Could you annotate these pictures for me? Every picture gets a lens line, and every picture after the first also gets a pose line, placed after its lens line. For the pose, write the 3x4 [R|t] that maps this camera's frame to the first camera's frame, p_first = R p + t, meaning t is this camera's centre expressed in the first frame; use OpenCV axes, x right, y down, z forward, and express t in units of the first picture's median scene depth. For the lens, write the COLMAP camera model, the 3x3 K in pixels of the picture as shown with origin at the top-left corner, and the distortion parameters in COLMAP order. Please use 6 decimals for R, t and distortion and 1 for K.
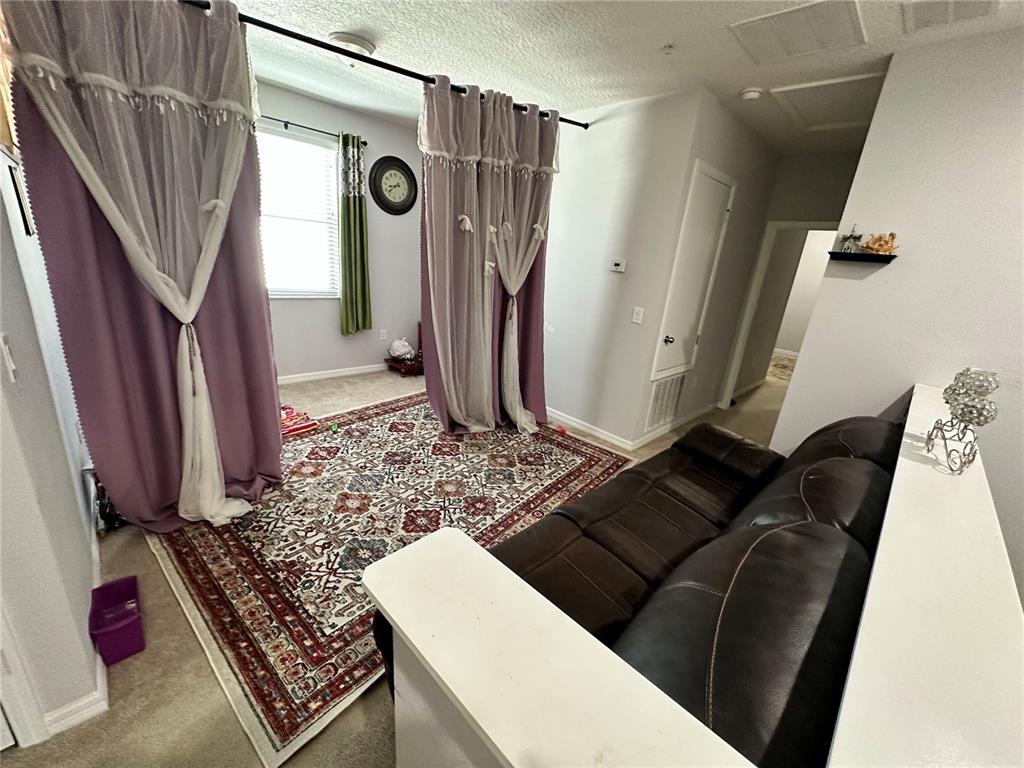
lens RADIAL K [[409.5, 0, 512.4], [0, 409.5, 384.7], [0, 0, 1]] dist [-0.002086, 0.000807]
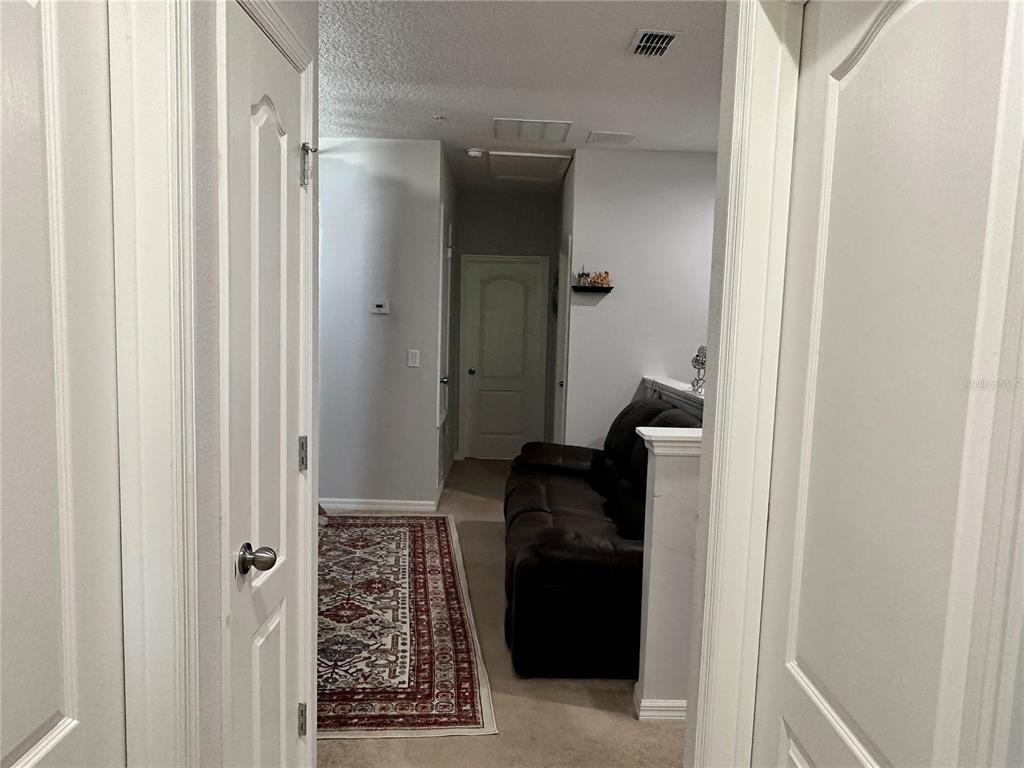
lens RADIAL K [[723.4, 0, 511.2], [0, 723.4, 393.3], [0, 0, 1]] dist [-0.002658, -0.000296]
pose [[0.689530, -0.141373, 0.710326, -0.789315], [0.254813, 0.965413, -0.055210, 0.055925], [-0.677952, 0.219069, 0.701705, -0.290984]]
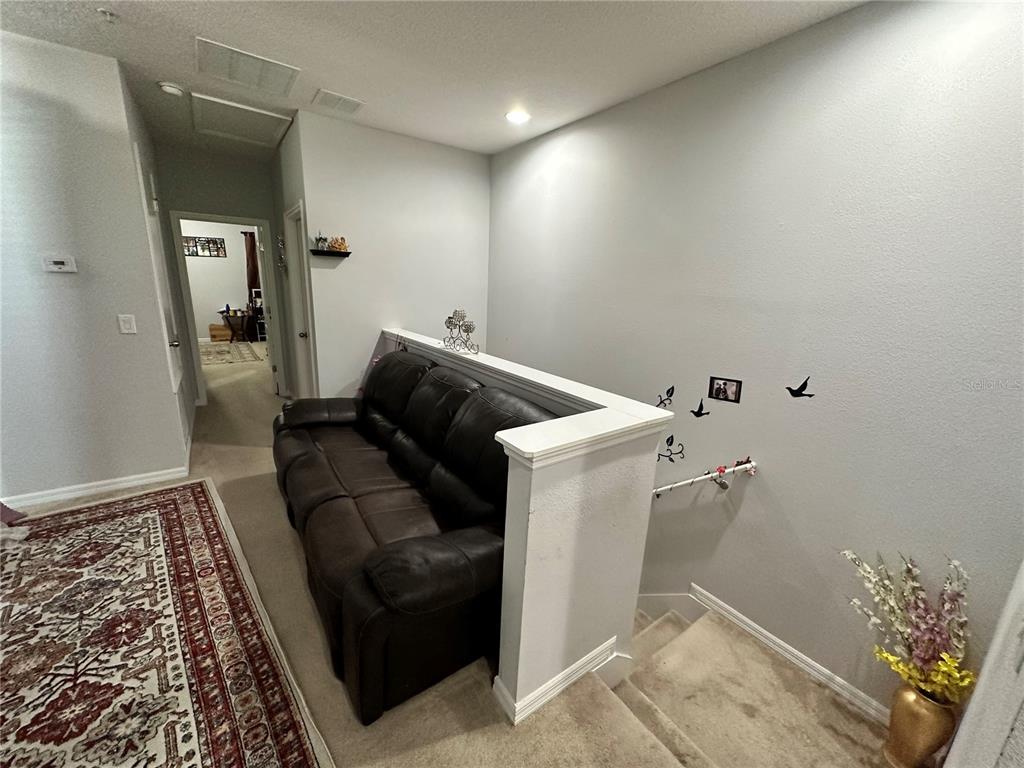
lens RADIAL K [[409.5, 0, 511.4], [0, 409.5, 385.3], [0, 0, 1]] dist [-0.002086, 0.000807]
pose [[0.157172, -0.321631, 0.933729, -0.427471], [0.277599, 0.921748, 0.270777, -0.073804], [-0.947753, 0.216643, 0.234158, 0.120699]]
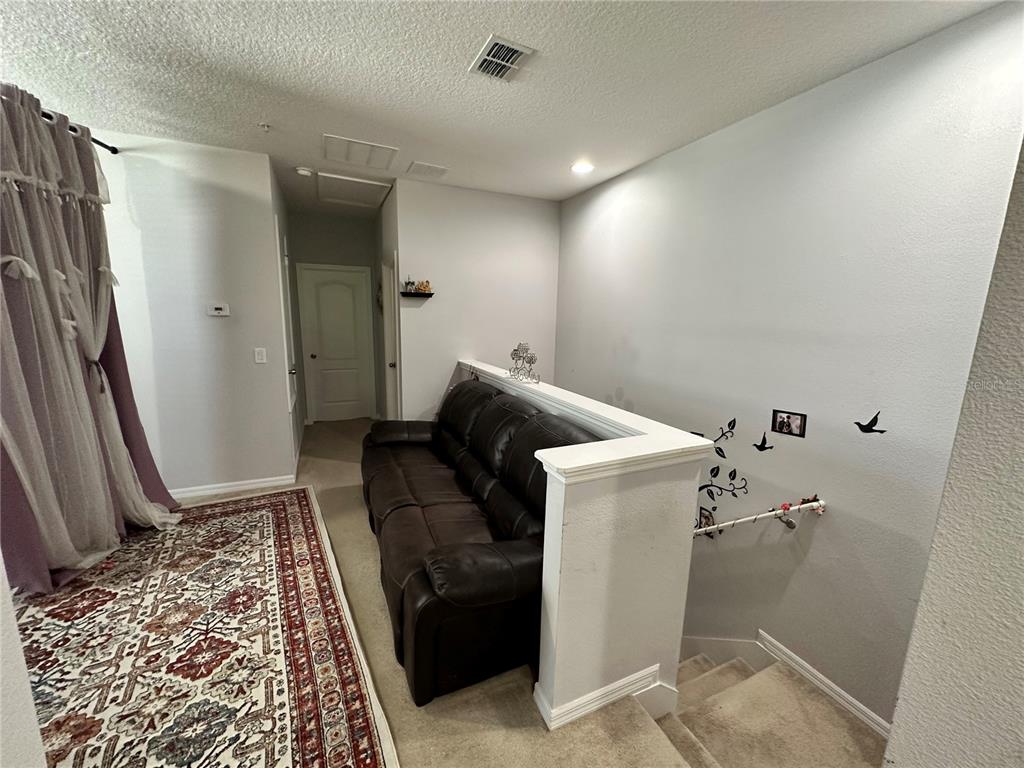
lens RADIAL K [[409.5, 0, 512.2], [0, 409.5, 384.9], [0, 0, 1]] dist [-0.002086, 0.000807]
pose [[0.340005, -0.246161, 0.907635, -0.481799], [0.296903, 0.943870, 0.144767, -0.070107], [-0.892326, 0.220258, 0.394006, 0.060547]]
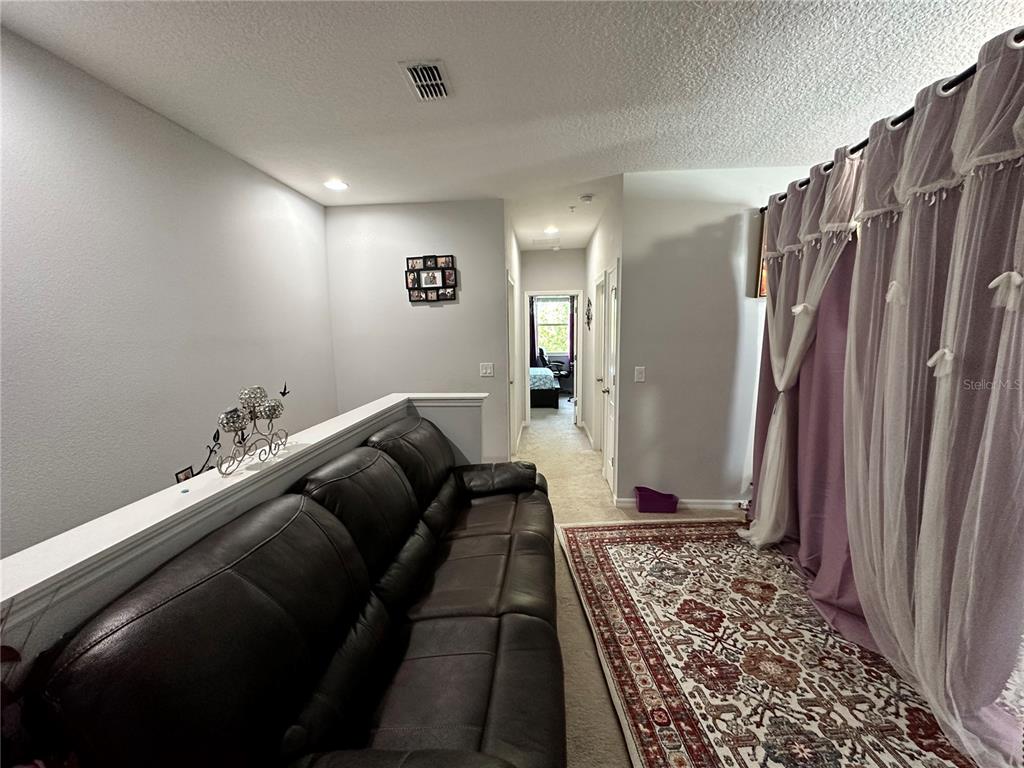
lens RADIAL K [[409.5, 0, 509.7], [0, 409.5, 380.3], [0, 0, 1]] dist [-0.002086, 0.000807]
pose [[-0.751208, 0.001834, -0.660063, 0.567562], [-0.253950, 0.922221, 0.291578, -0.249907], [0.609259, 0.386659, -0.692314, 0.951953]]
